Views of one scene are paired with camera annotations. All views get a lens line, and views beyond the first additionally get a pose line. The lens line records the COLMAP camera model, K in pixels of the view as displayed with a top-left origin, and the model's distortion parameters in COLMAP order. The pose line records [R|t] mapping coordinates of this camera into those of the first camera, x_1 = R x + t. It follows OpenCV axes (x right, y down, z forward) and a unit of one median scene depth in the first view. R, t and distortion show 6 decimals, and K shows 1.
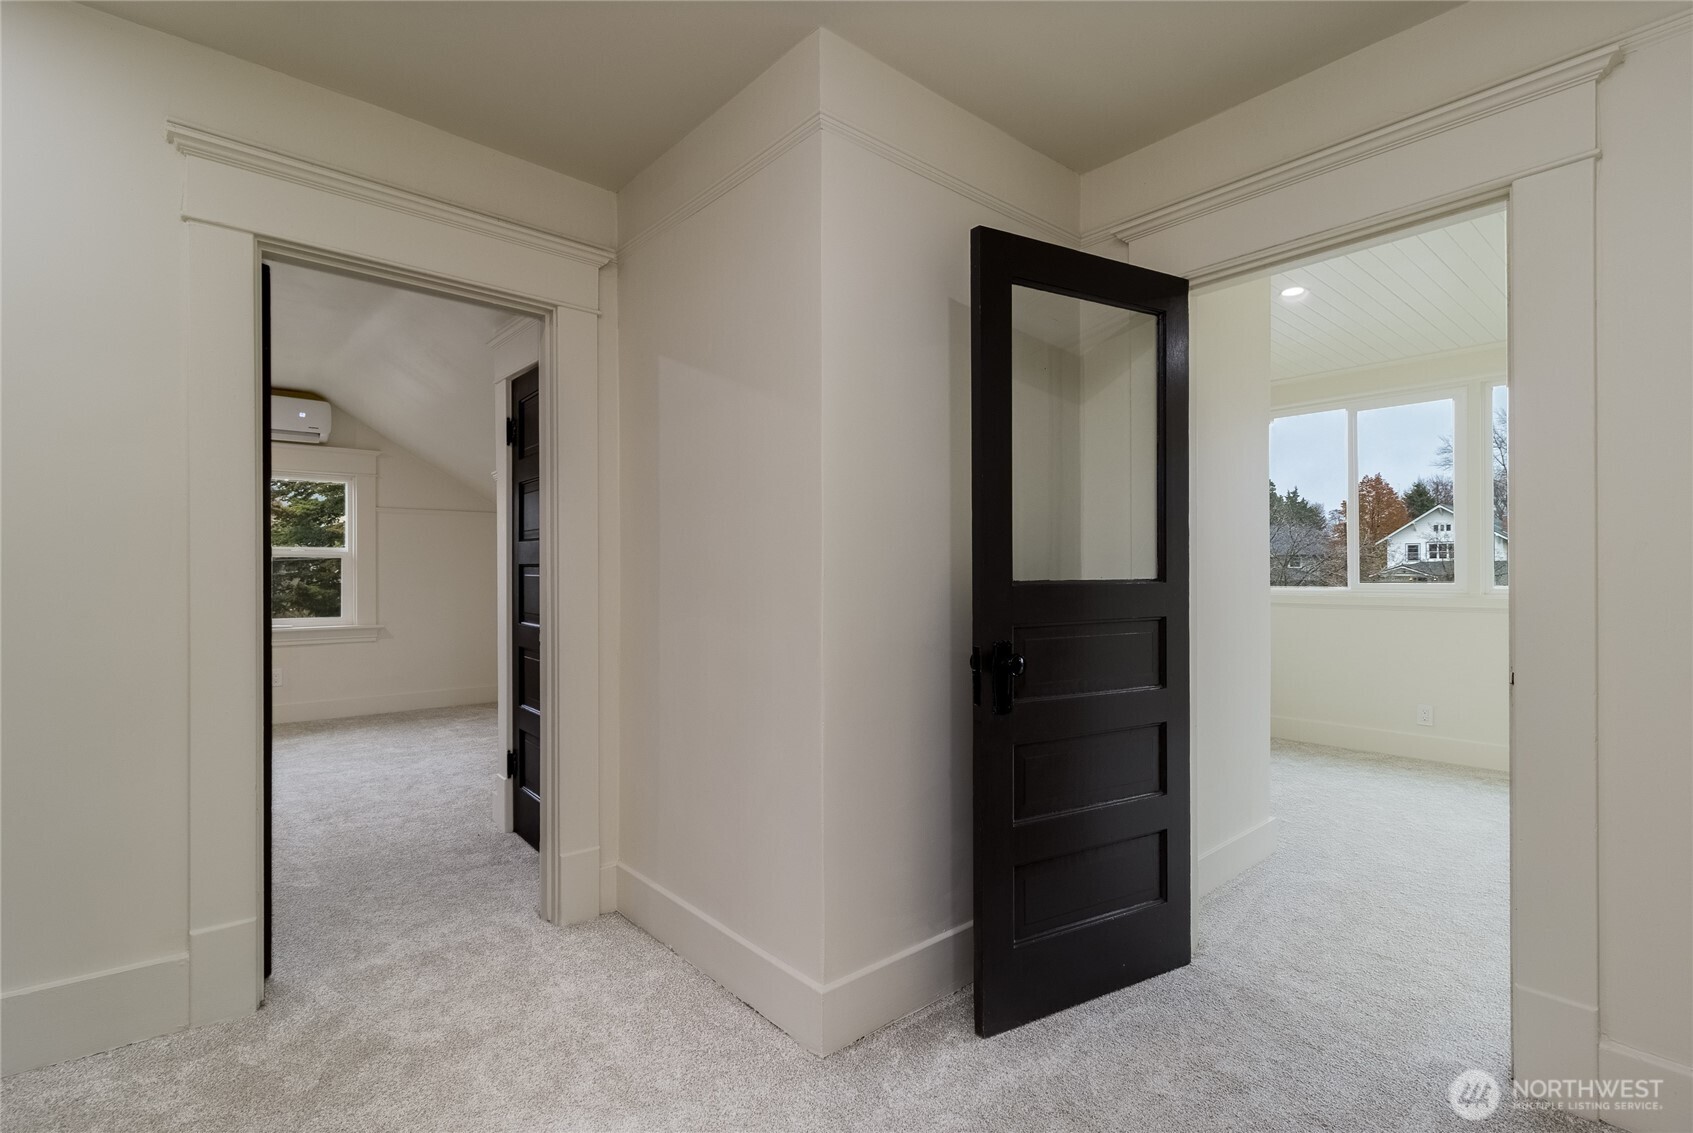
lens RADIAL K [[787.0, 0, 846.5], [0, 787.0, 566.5], [0, 0, 1]] dist [-0.003734, -0.000251]
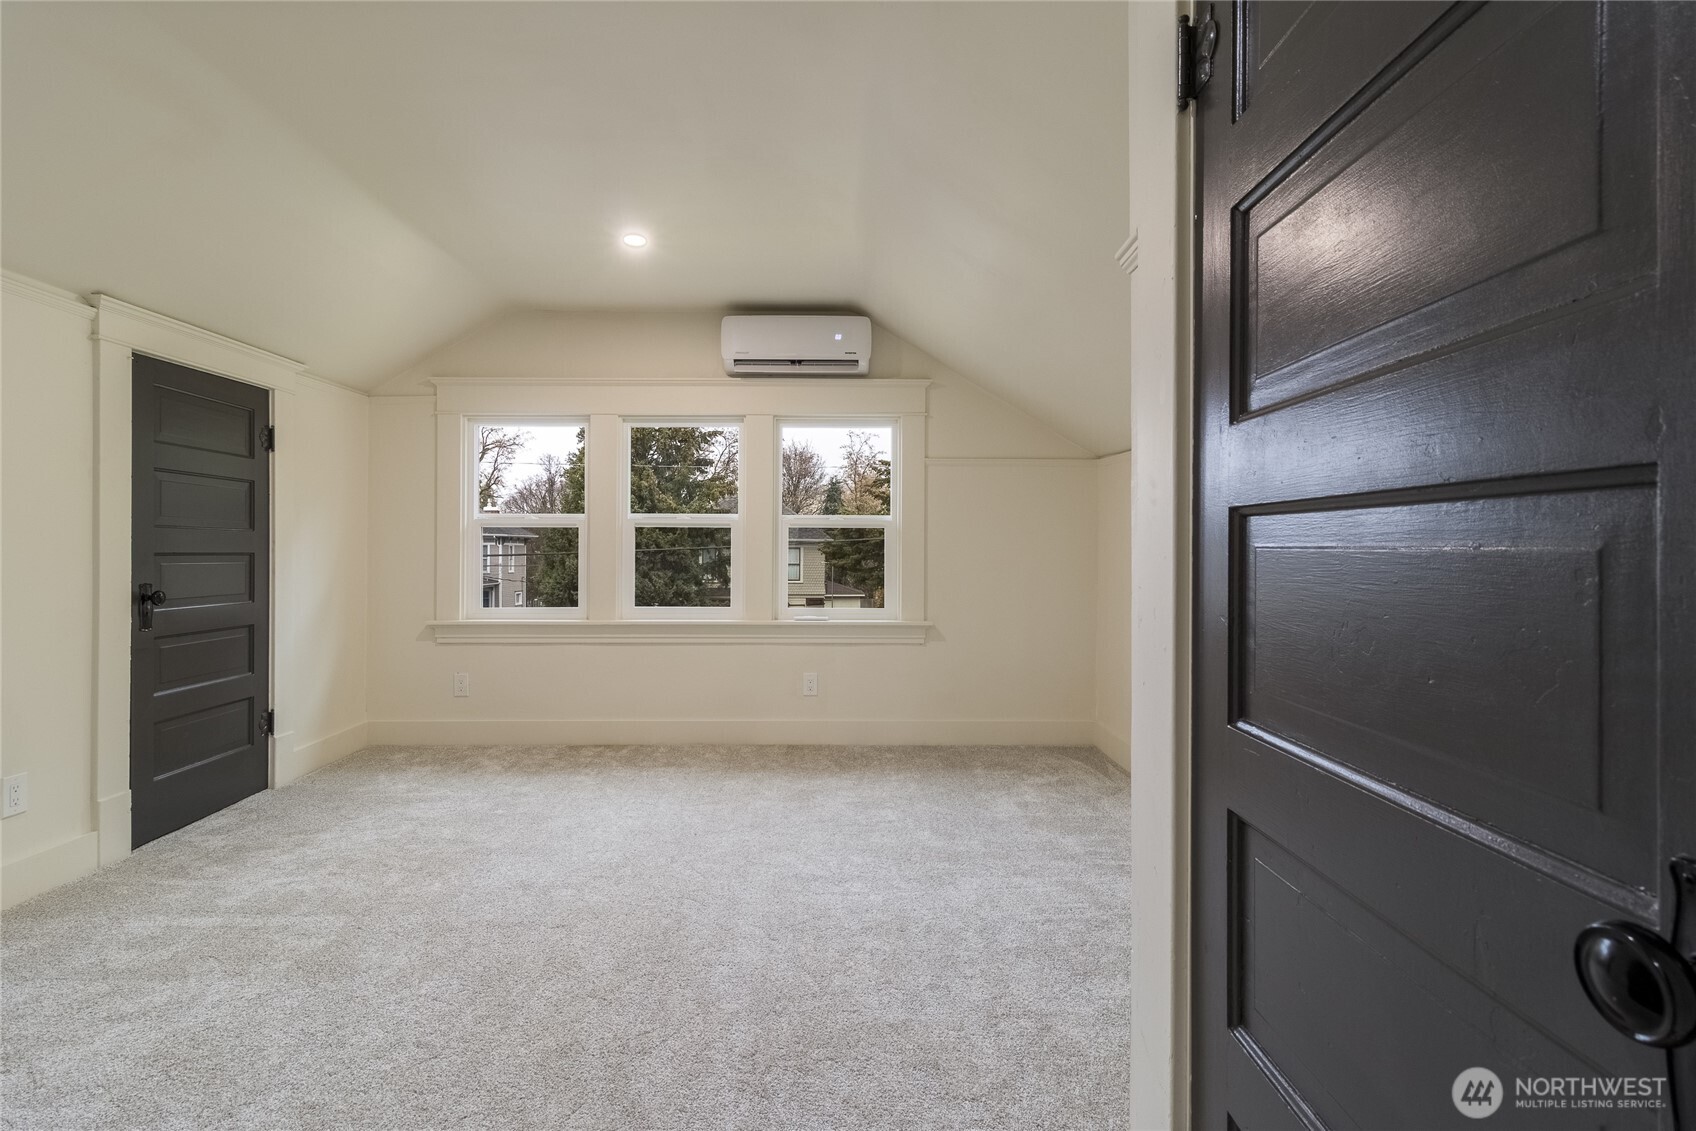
lens RADIAL K [[737.1, 0, 847.4], [0, 737.1, 549.5], [0, 0, 1]] dist [-0.000795, -0.000008]
pose [[0.762294, 0.005792, -0.647205, -0.223173], [-0.004870, 0.999983, 0.003213, 0.006987], [0.647213, 0.000703, 0.762309, 0.455884]]
